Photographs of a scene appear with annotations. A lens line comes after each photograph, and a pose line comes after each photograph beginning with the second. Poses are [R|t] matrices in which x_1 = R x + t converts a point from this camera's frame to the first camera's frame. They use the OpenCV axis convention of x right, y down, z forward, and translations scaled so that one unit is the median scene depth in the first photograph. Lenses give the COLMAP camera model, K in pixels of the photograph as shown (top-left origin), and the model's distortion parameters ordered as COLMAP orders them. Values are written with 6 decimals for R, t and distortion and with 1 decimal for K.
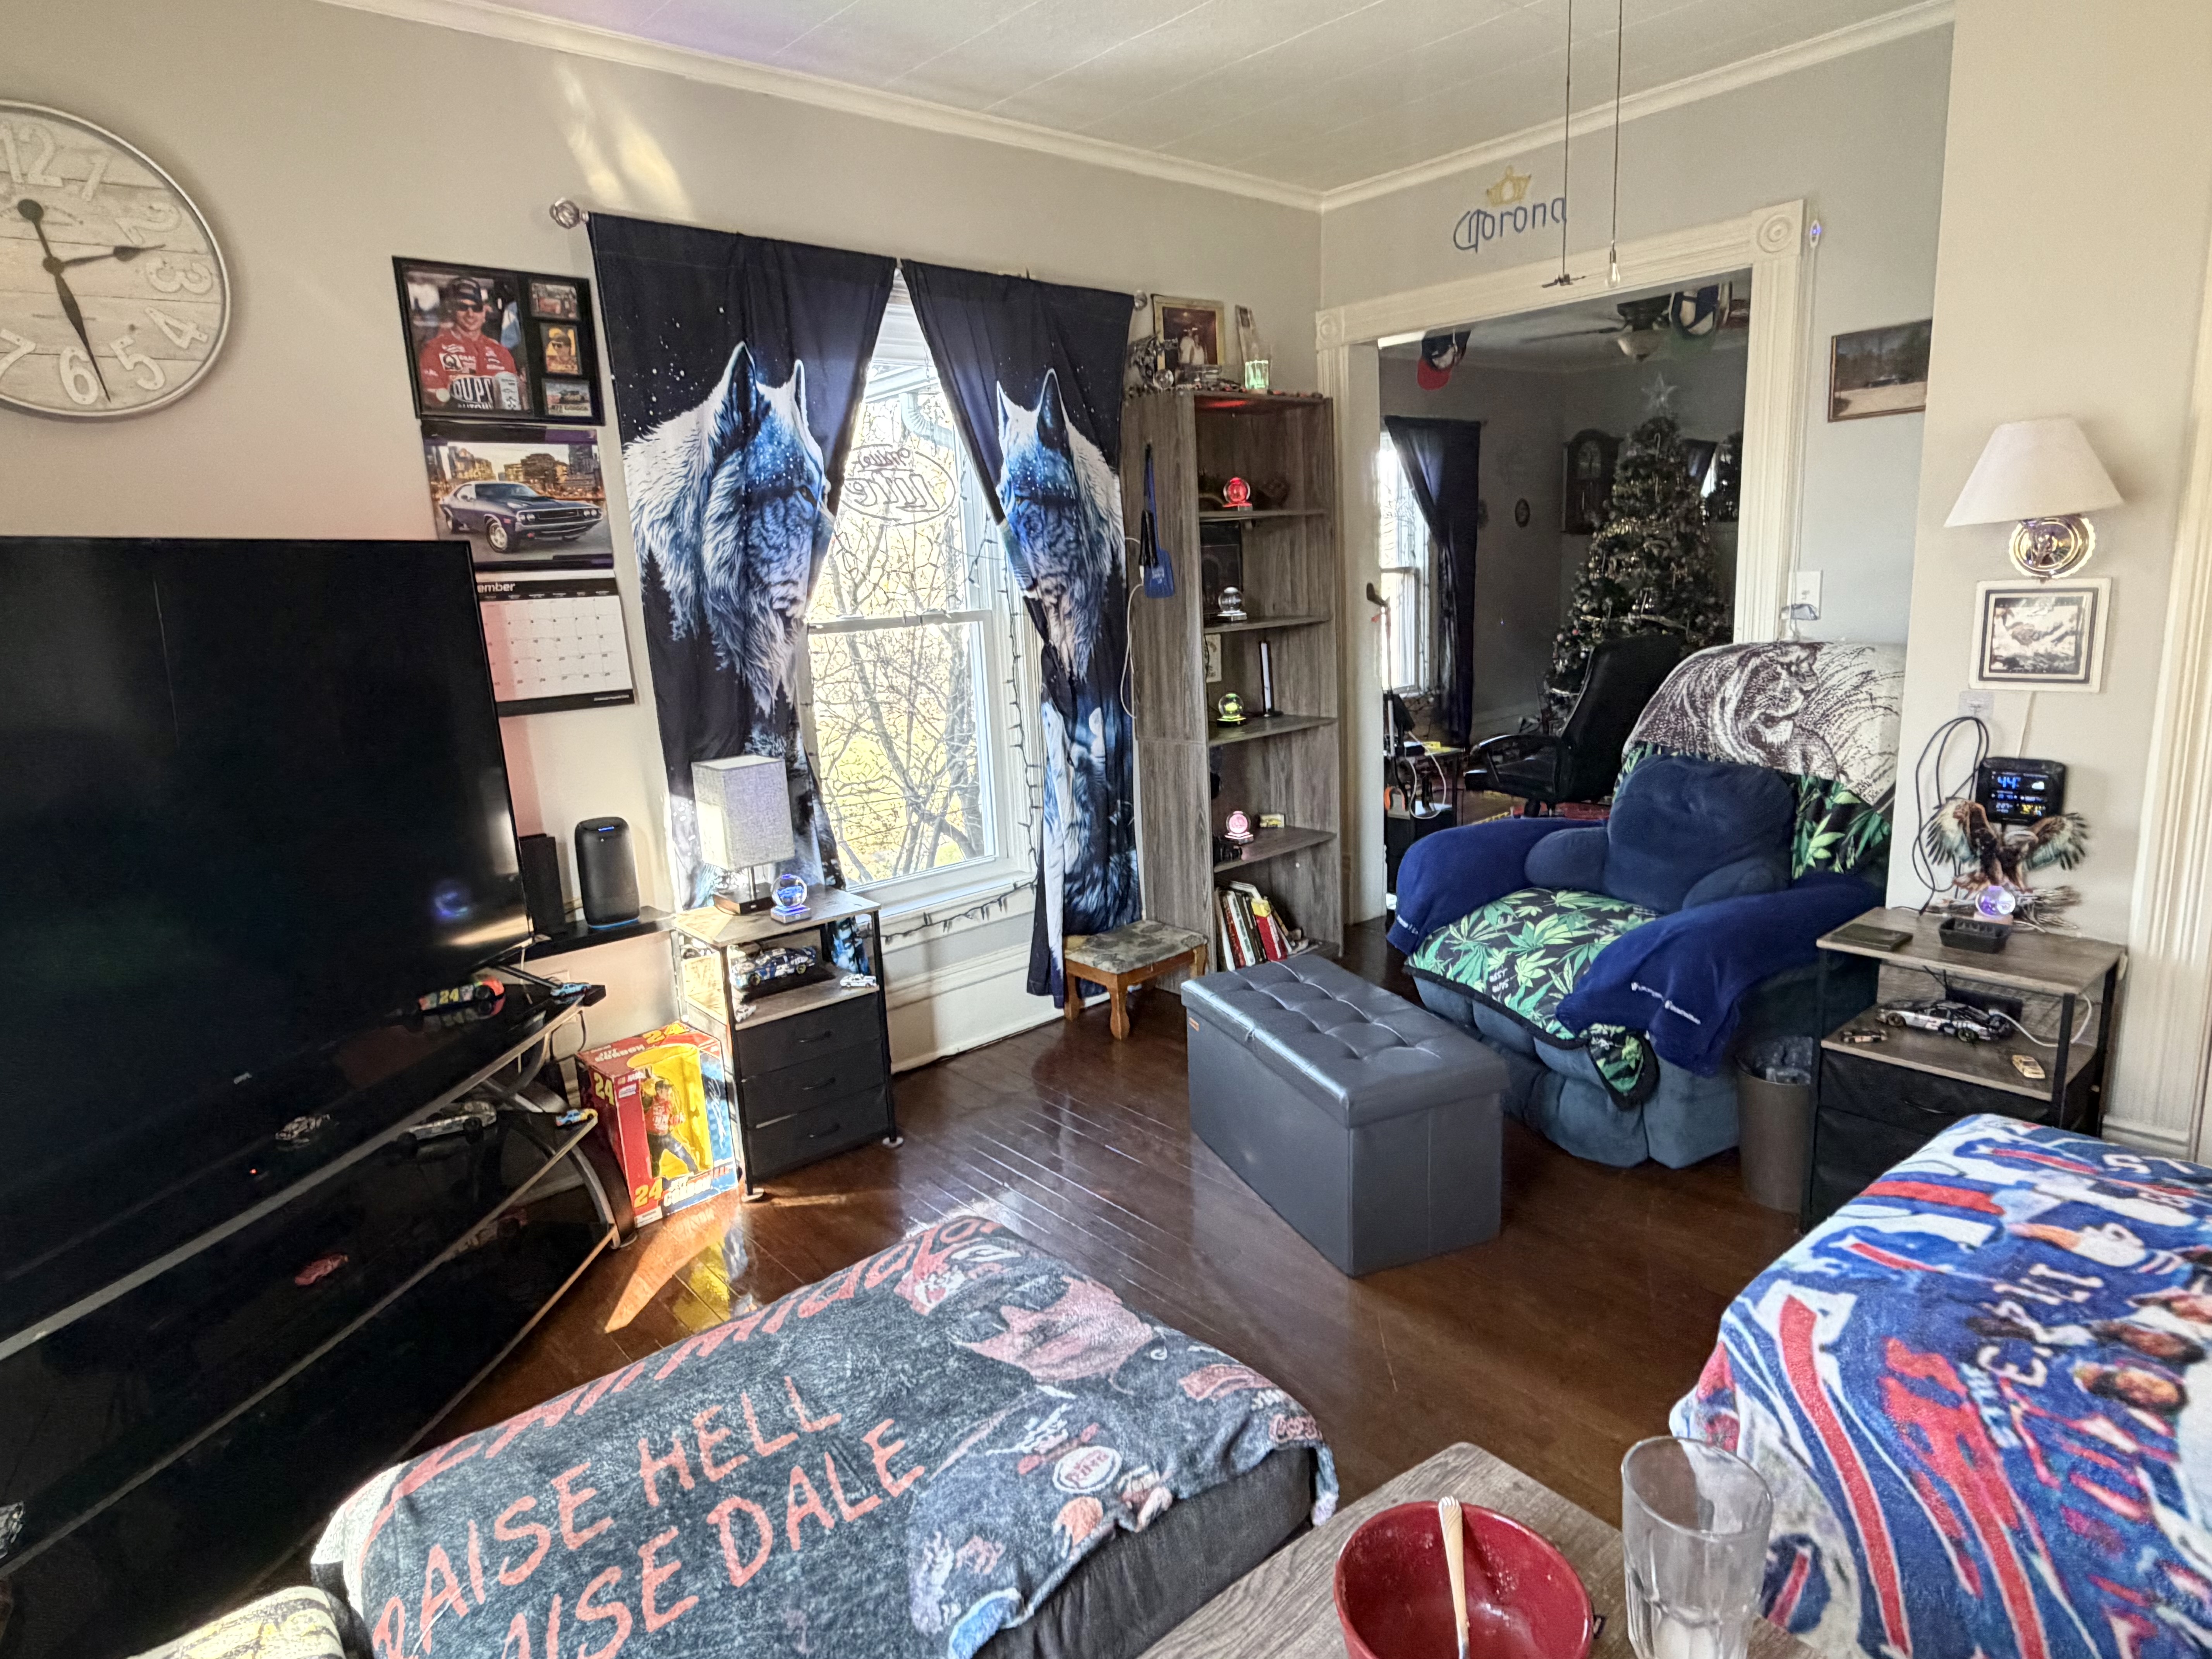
lens RADIAL K [[1262.5, 0, 1111.9], [0, 1262.5, 822.1], [0, 0, 1]] dist [0.004412, -0.002404]
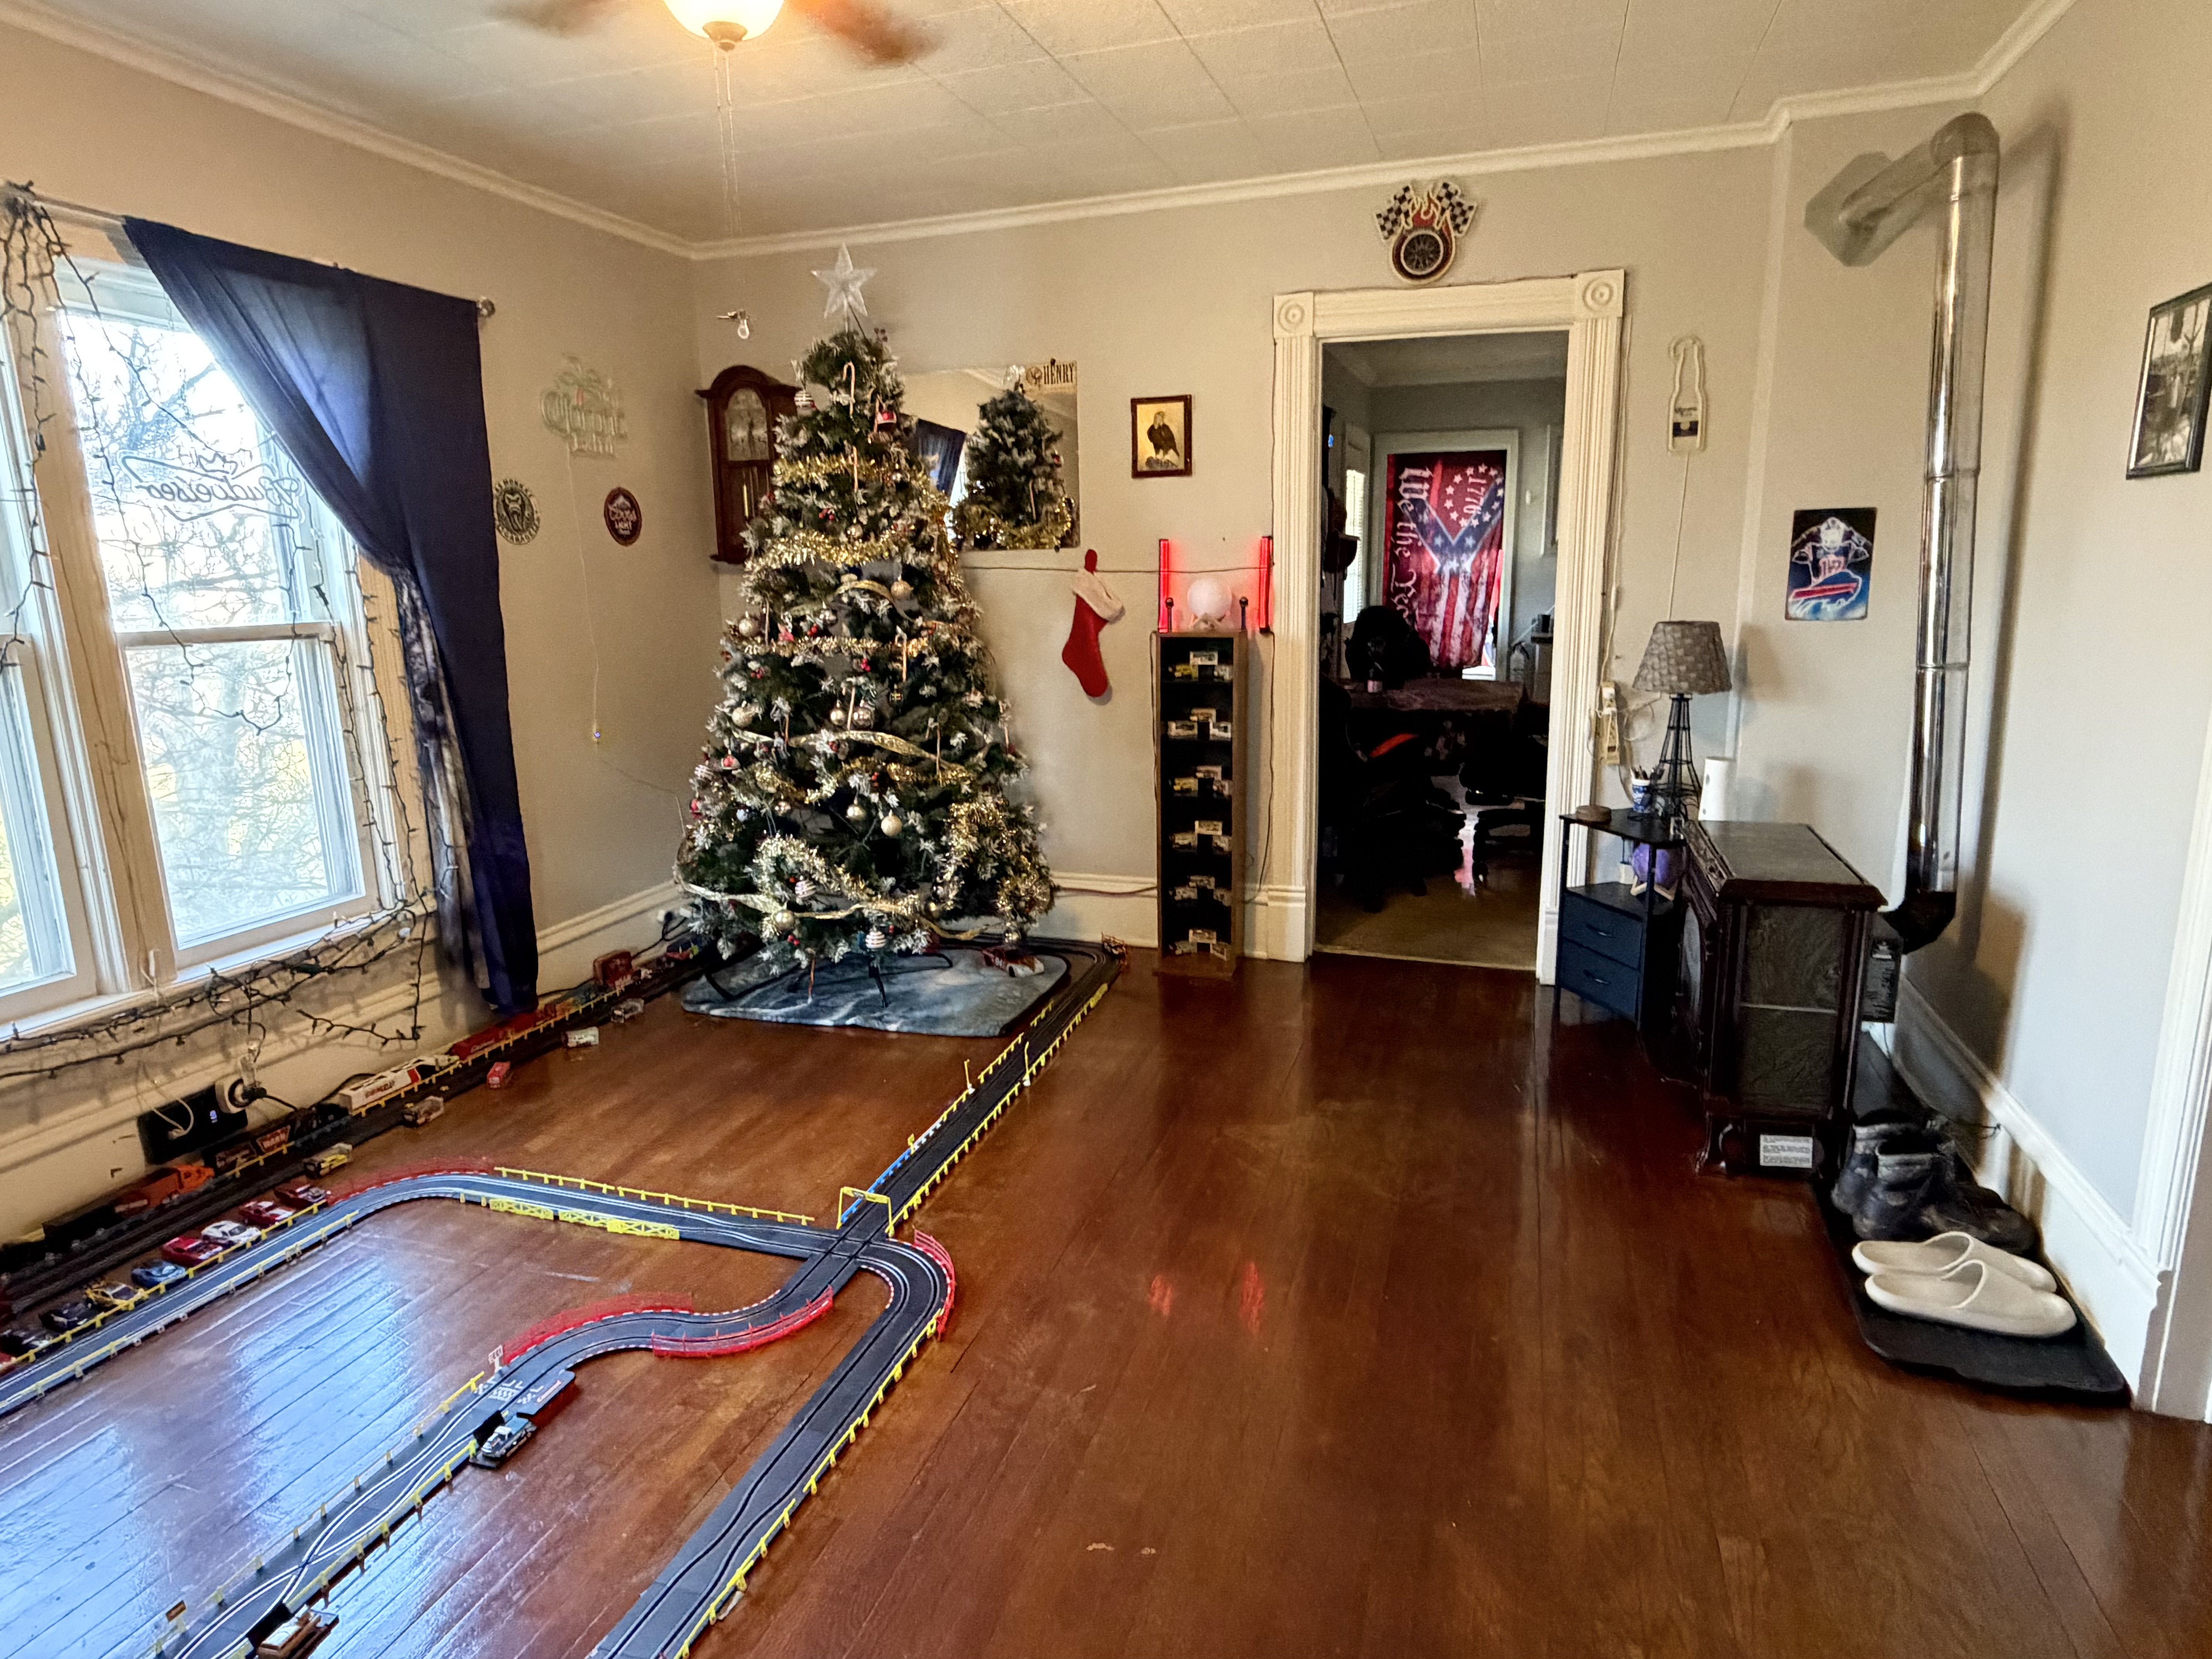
lens RADIAL K [[1262.5, 0, 1103.1], [0, 1262.5, 836.3], [0, 0, 1]] dist [0.004412, -0.002404]
pose [[0.857028, -0.077584, 0.509395, 0.247699], [0.082150, 0.996528, 0.013565, -0.120245], [-0.508679, 0.030221, 0.860426, 0.523428]]
